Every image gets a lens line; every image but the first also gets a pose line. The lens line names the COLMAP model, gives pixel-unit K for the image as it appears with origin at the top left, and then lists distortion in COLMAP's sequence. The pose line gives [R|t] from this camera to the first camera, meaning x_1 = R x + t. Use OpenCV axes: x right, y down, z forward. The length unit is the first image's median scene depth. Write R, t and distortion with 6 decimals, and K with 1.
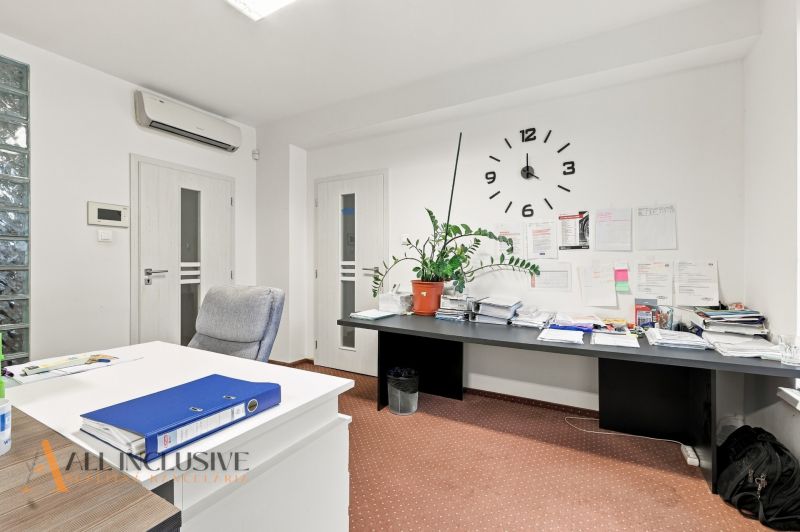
lens RADIAL K [[352.9, 0, 400.0], [0, 352.9, 266.0], [0, 0, 1]] dist [-0.000023, 0.000001]
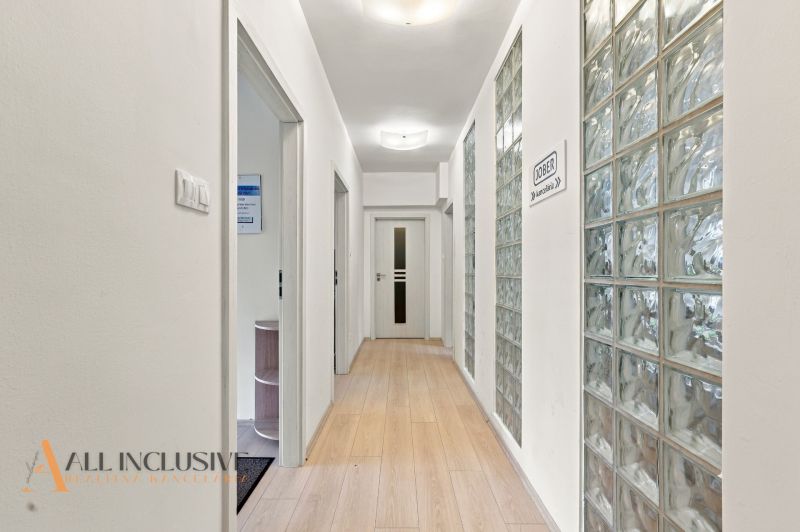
lens RADIAL K [[352.9, 0, 400.0], [0, 352.9, 266.0], [0, 0, 1]] dist [-0.000023, 0.000001]
pose [[0.492874, -0.007505, -0.870068, 0.962569], [-0.005309, 0.999918, -0.011633, -0.008040], [0.870085, 0.010353, 0.492794, 0.139115]]
